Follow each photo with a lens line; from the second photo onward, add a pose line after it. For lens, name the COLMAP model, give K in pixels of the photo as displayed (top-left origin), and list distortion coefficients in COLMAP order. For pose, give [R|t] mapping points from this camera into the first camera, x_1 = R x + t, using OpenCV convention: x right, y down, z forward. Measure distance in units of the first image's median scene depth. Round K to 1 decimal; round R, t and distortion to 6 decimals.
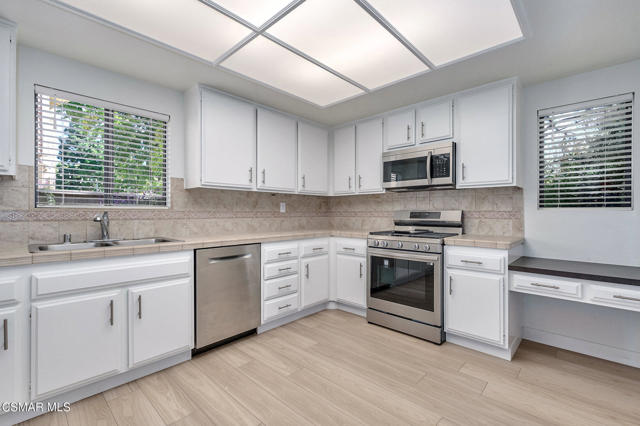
lens RADIAL K [[277.1, 0, 323.5], [0, 277.1, 213.9], [0, 0, 1]] dist [-0.000567, 0.001099]
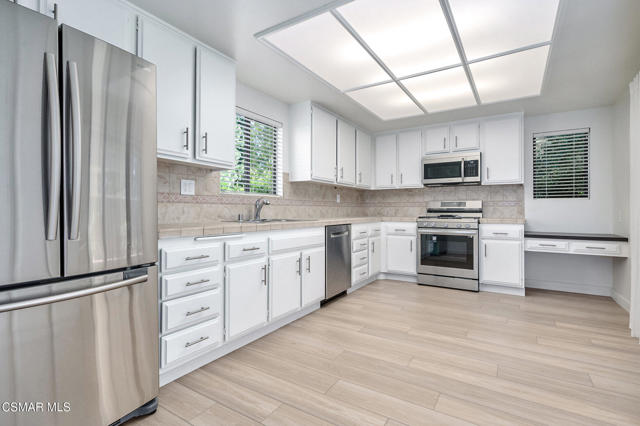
lens RADIAL K [[301.6, 0, 326.7], [0, 301.6, 208.8], [0, 0, 1]] dist [0.012066, -0.000156]
pose [[0.980998, 0.001351, 0.194012, -0.612315], [0.000327, 0.999963, -0.008616, 0.046070], [-0.194016, 0.008516, 0.980961, -0.374337]]
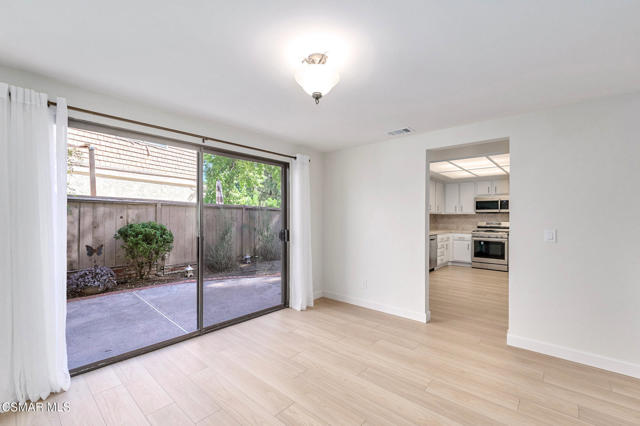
lens RADIAL K [[277.1, 0, 319.1], [0, 277.1, 216.9], [0, 0, 1]] dist [-0.000567, 0.001099]
pose [[0.999795, 0.004142, 0.019810, -1.378597], [-0.004091, 0.999988, -0.002578, -0.049059], [-0.019821, 0.002496, 0.999800, -1.572774]]
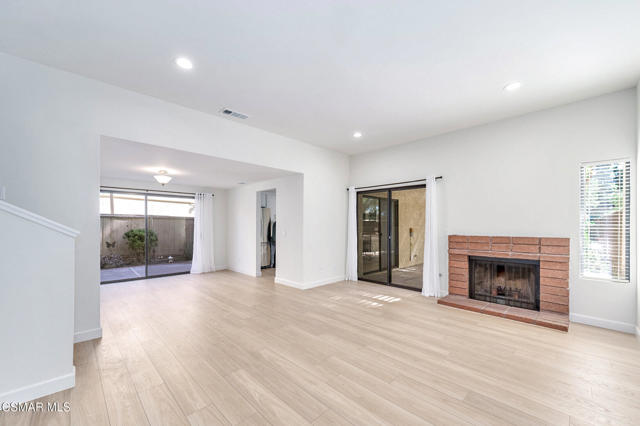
lens RADIAL K [[263.8, 0, 321.1], [0, 263.8, 221.5], [0, 0, 1]] dist [0.002170, 0.000294]
pose [[0.998358, -0.003592, -0.057170, -0.053465], [0.002905, 0.999923, -0.012102, -0.054040], [0.057209, 0.011916, 0.998291, -2.784462]]
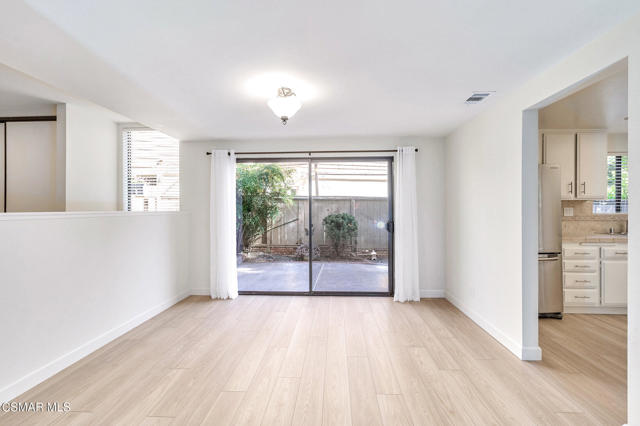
lens RADIAL K [[277.1, 0, 318.7], [0, 277.1, 209.8], [0, 0, 1]] dist [-0.000567, 0.001099]
pose [[0.633471, -0.000802, -0.773766, -0.554591], [0.003000, 0.999994, 0.001420, -0.051982], [0.773760, -0.003221, 0.633470, -1.366480]]
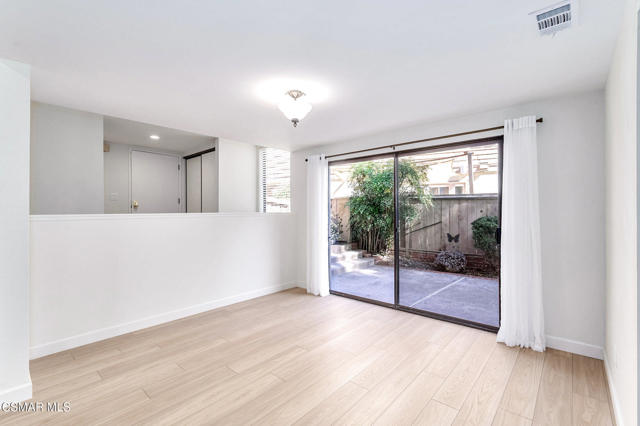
lens RADIAL K [[285.0, 0, 318.6], [0, 285.0, 210.1], [0, 0, 1]] dist [-0.003932, 0.002036]
pose [[0.017748, -0.004364, -0.999833, -0.380641], [0.005579, 0.999975, -0.004266, -0.051850], [0.999827, -0.005503, 0.017772, -0.789131]]
